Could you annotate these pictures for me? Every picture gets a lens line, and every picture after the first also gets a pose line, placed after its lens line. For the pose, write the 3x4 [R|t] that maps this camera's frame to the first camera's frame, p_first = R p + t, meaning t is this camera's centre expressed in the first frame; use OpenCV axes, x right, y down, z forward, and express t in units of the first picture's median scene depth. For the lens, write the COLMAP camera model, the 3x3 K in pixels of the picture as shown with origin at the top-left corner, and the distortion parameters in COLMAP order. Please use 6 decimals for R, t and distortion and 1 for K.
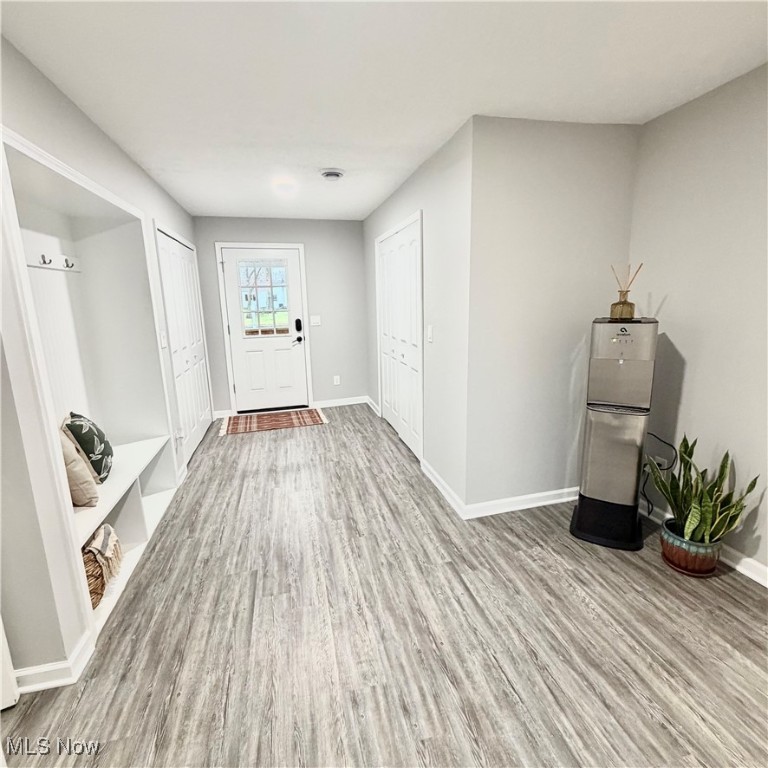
lens RADIAL K [[406.5, 0, 381.8], [0, 406.5, 378.8], [0, 0, 1]] dist [0.002950, -0.000489]
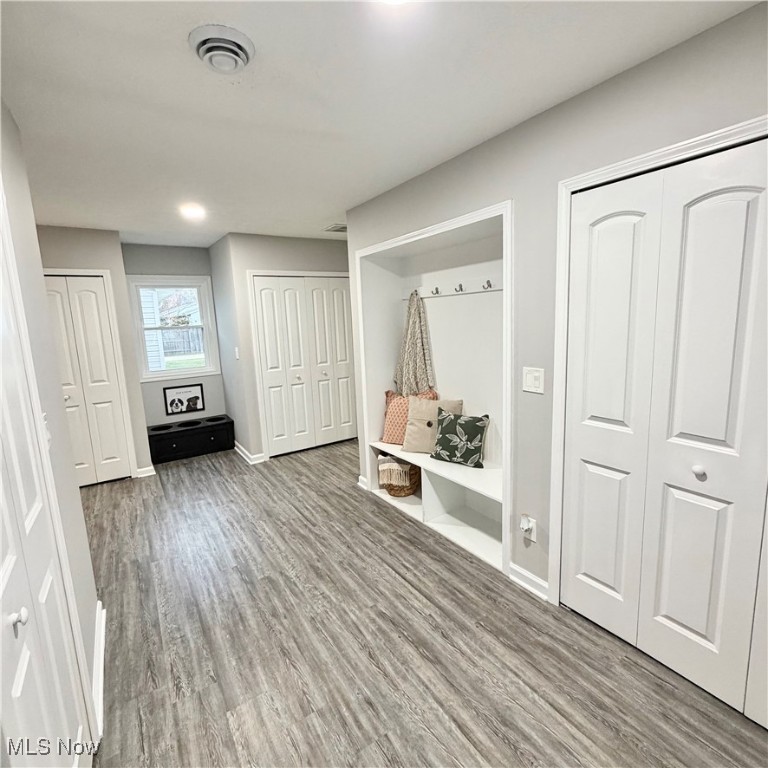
lens RADIAL K [[406.5, 0, 383.2], [0, 406.5, 383.9], [0, 0, 1]] dist [0.002950, -0.000489]
pose [[-0.938988, 0.120679, -0.322083, -0.119285], [0.001128, 0.937502, 0.347977, -0.373774], [0.343947, 0.326383, -0.880440, 1.759743]]
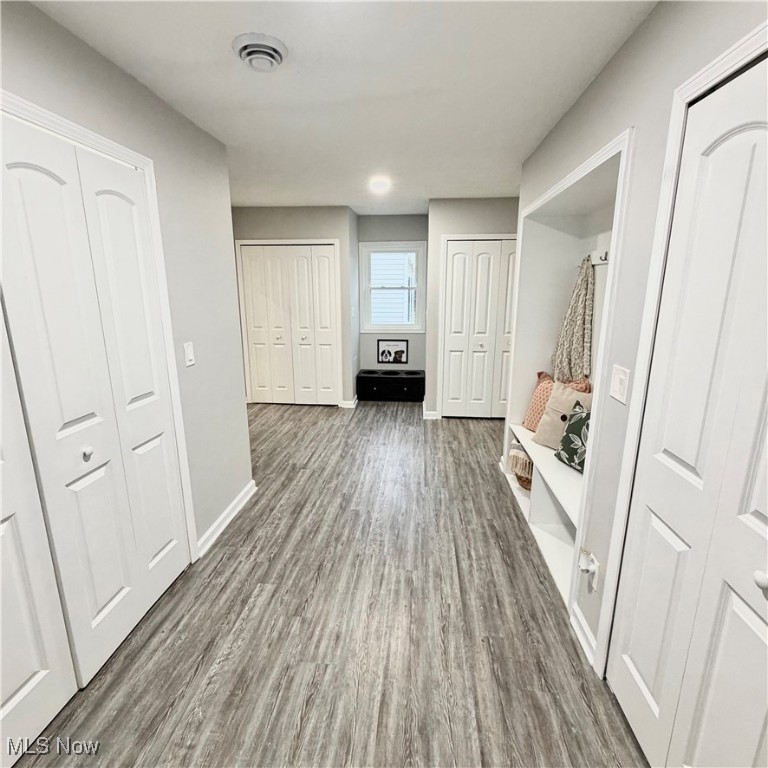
lens RADIAL K [[406.5, 0, 384.4], [0, 406.5, 383.1], [0, 0, 1]] dist [0.002950, -0.000489]
pose [[-0.948118, -0.045767, 0.314607, -0.501505], [0.087839, 0.913351, 0.397585, -0.366148], [-0.305543, 0.404593, -0.861945, 1.763743]]
